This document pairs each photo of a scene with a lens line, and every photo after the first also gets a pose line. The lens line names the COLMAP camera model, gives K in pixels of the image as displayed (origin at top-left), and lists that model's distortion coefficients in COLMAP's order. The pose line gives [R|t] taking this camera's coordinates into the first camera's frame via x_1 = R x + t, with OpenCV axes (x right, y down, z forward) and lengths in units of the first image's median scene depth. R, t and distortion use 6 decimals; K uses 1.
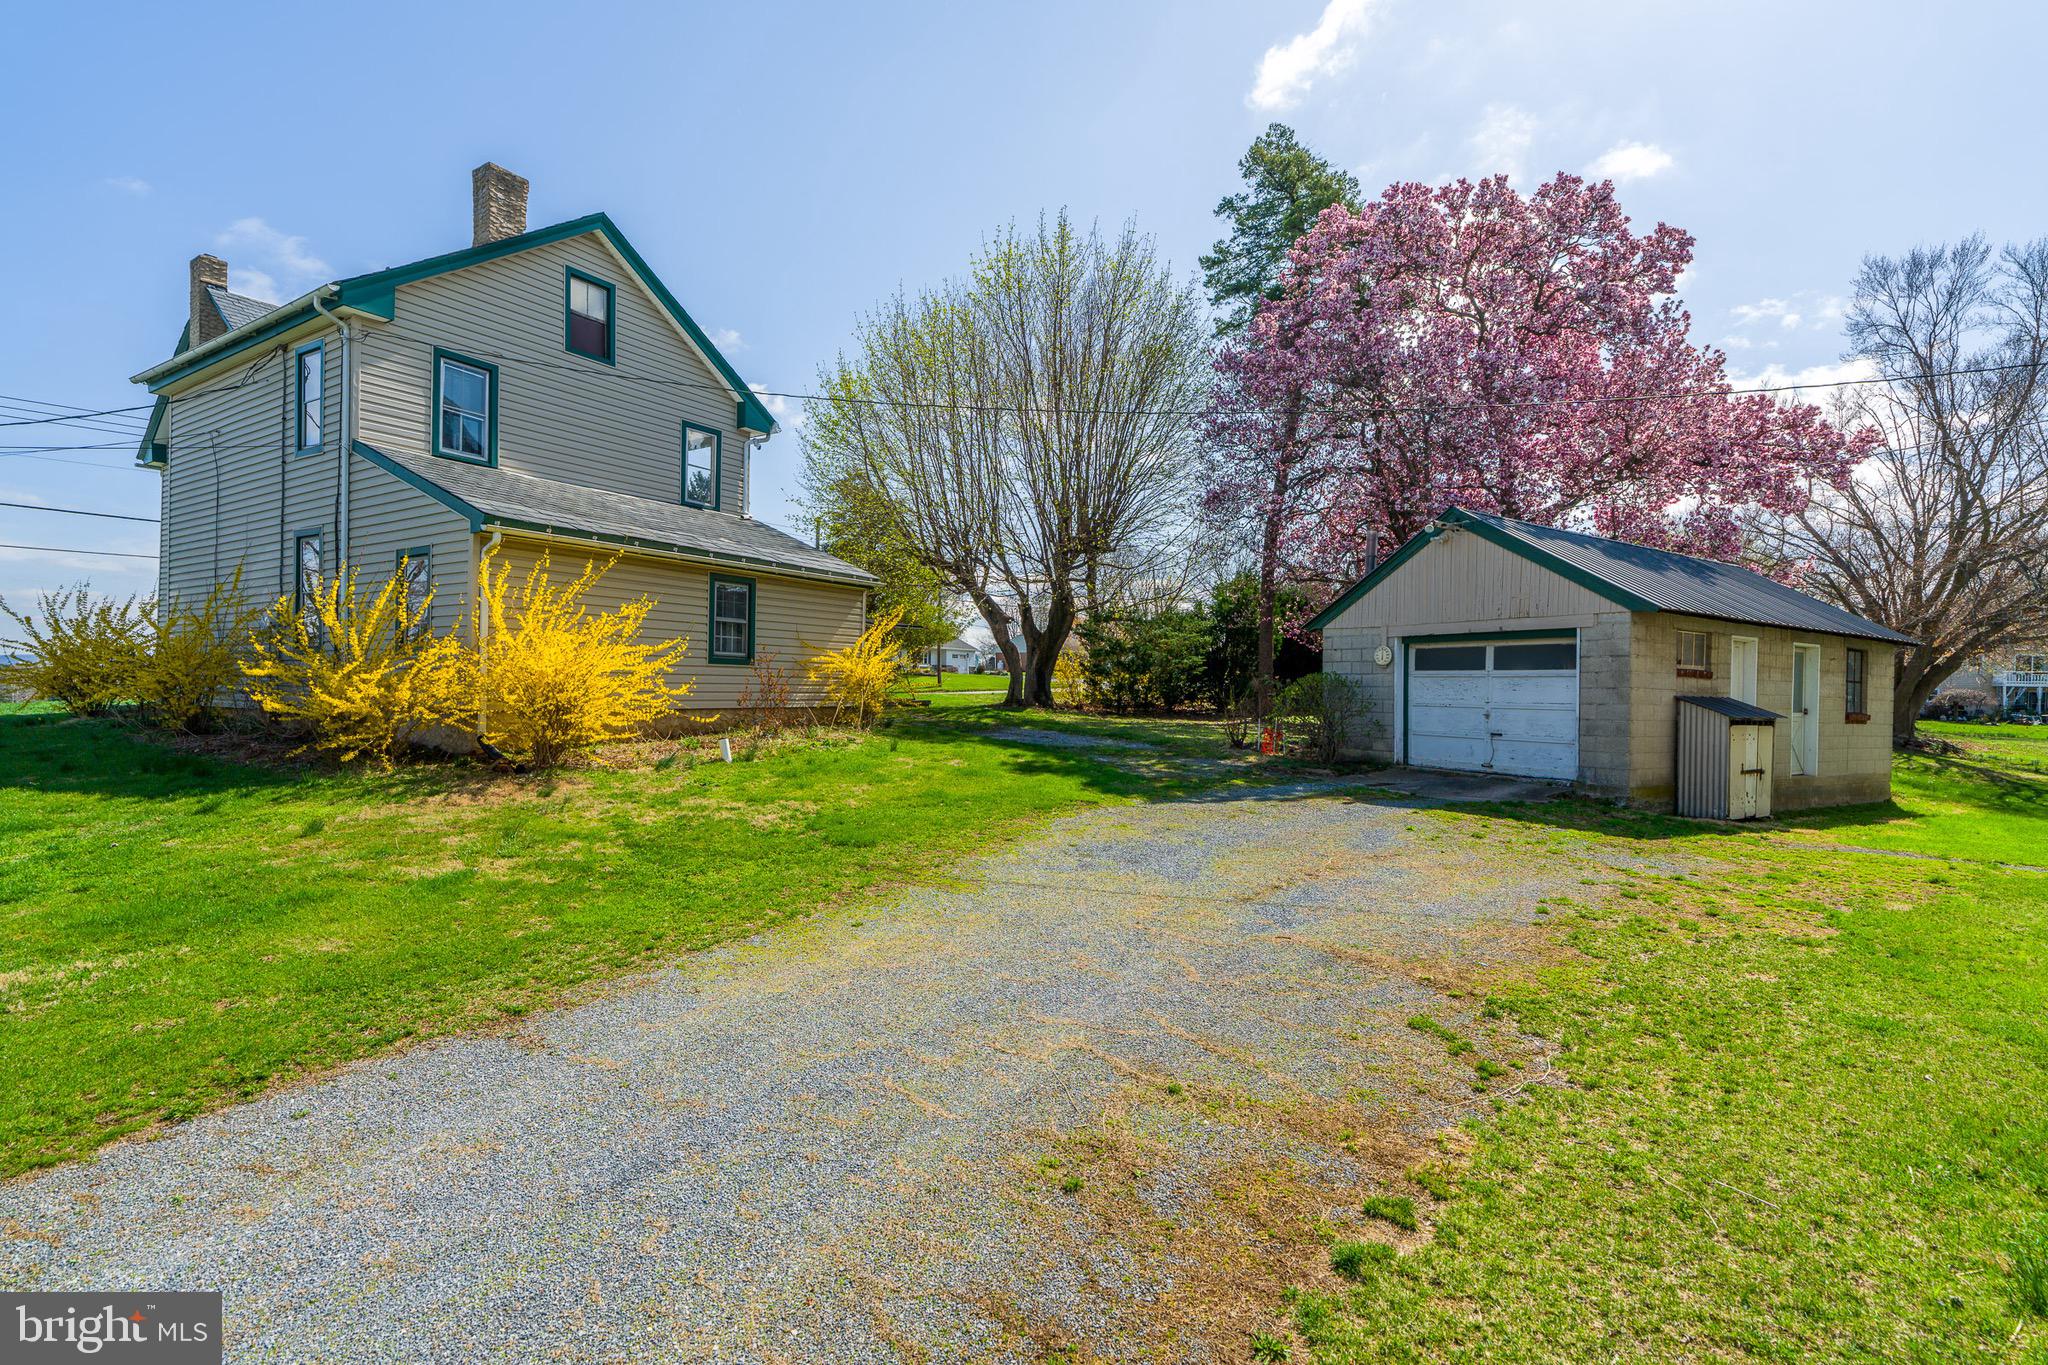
lens RADIAL K [[932.7, 0, 1025.2], [0, 932.7, 681.7], [0, 0, 1]] dist [-0.001454, 0.000174]
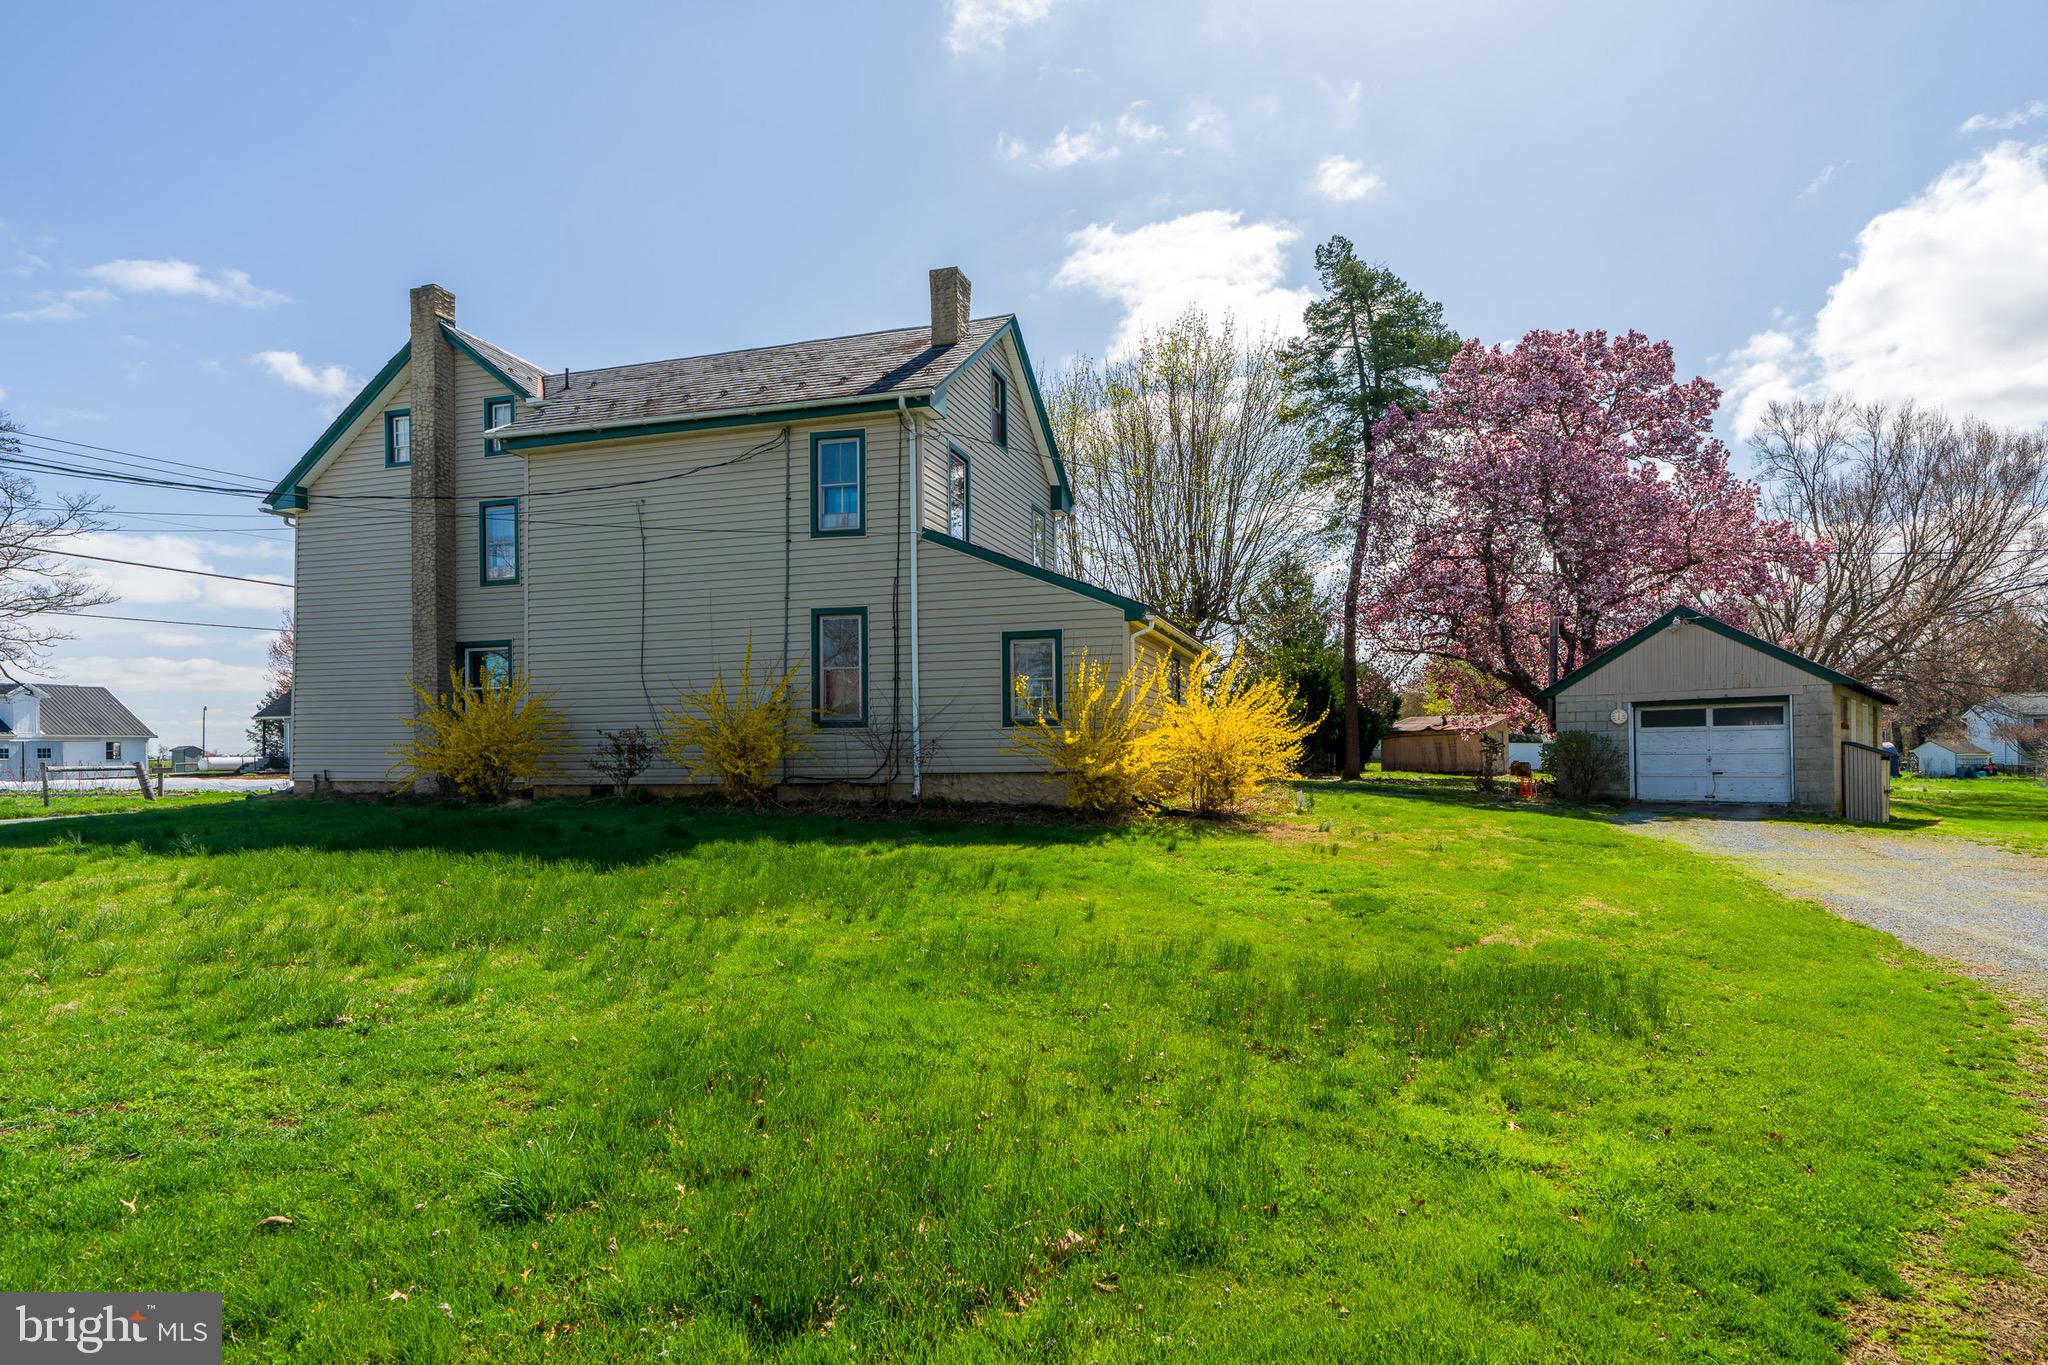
lens RADIAL K [[1067.1, 0, 1066.3], [0, 1067.1, 742.7], [0, 0, 1]] dist [-0.002988, 0.000998]
pose [[0.956867, -0.019437, 0.289874, -0.793204], [0.022251, 0.999732, -0.006415, 0.000945], [-0.289671, 0.012589, 0.957043, -0.198010]]
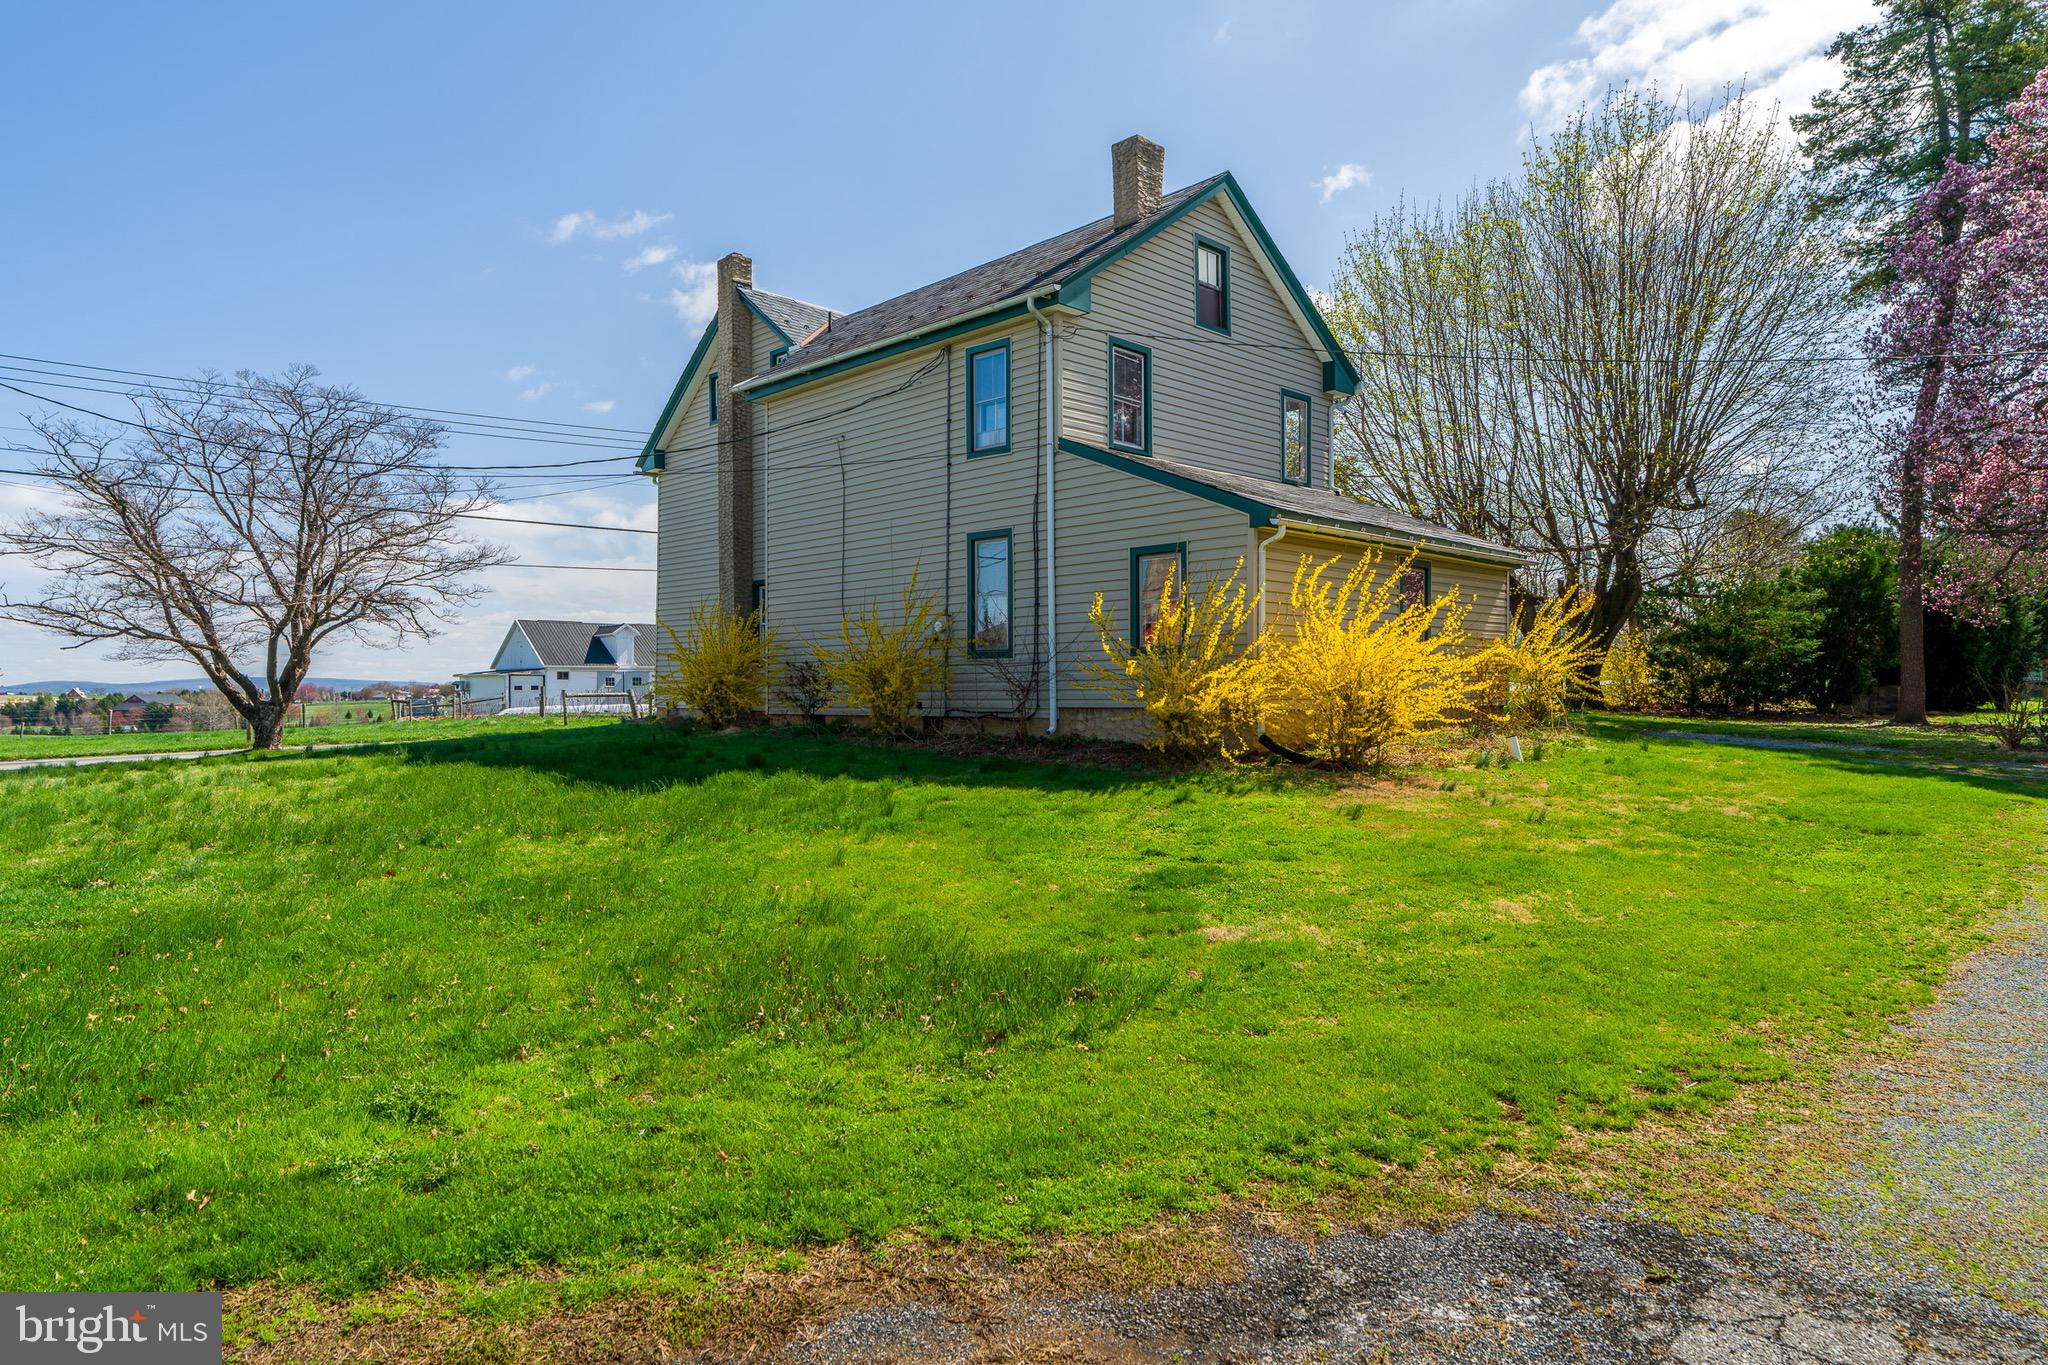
lens RADIAL K [[1223.4, 0, 1012.0], [0, 1223.4, 681.2], [0, 0, 1]] dist [-0.001729, 0.003196]
pose [[0.972600, -0.020230, -0.231603, -0.407476], [0.018796, 0.999788, -0.008396, 0.005718], [0.231724, 0.003812, 0.972774, -0.229469]]
